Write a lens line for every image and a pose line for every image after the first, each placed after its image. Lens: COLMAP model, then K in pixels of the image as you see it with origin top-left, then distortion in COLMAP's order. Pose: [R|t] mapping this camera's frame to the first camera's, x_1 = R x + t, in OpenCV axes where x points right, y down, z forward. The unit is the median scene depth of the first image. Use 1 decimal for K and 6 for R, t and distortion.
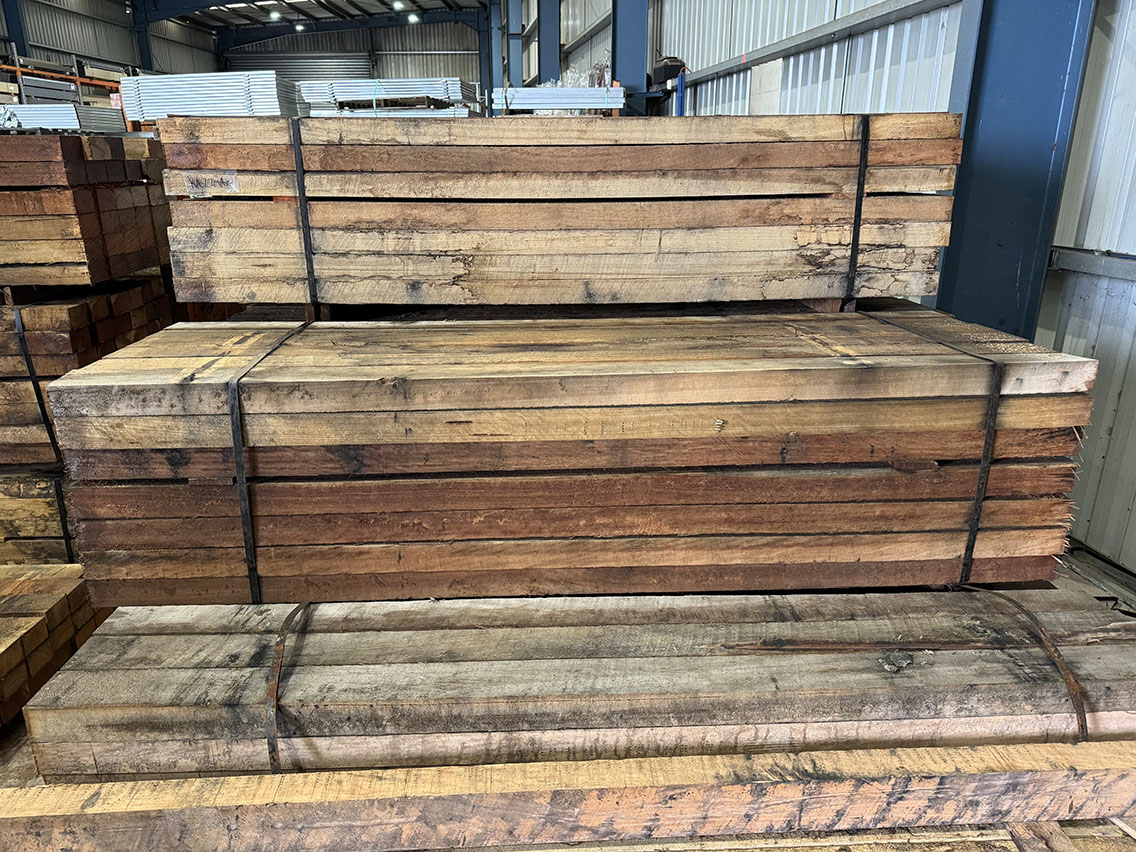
lens RADIAL K [[797.5, 0, 563.4], [0, 797.5, 425.7], [0, 0, 1]] dist [0.041216, -0.039531]
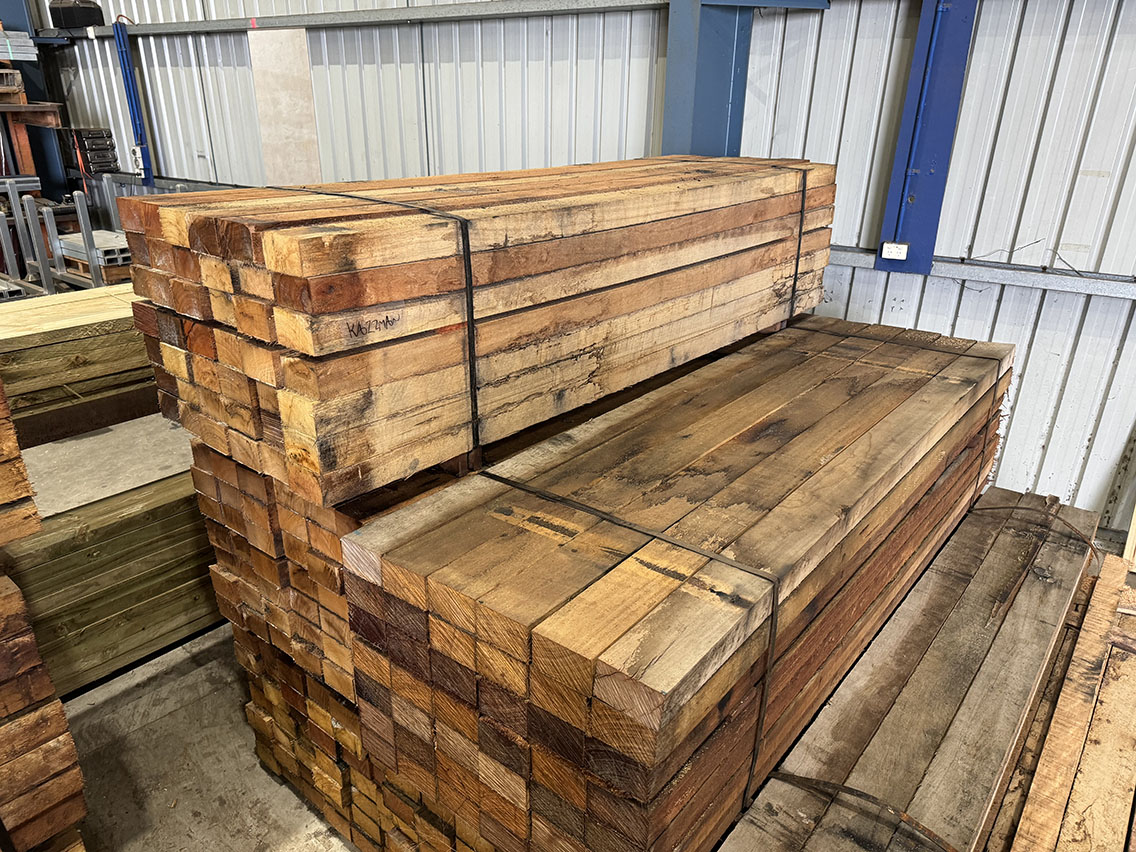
lens RADIAL K [[797.5, 0, 560.3], [0, 797.5, 427.7], [0, 0, 1]] dist [0.041216, -0.039531]
pose [[0.671193, -0.273894, 0.688826, -0.800087], [0.217054, 0.961124, 0.170669, -0.292979], [-0.708793, 0.034961, 0.704550, 0.406849]]
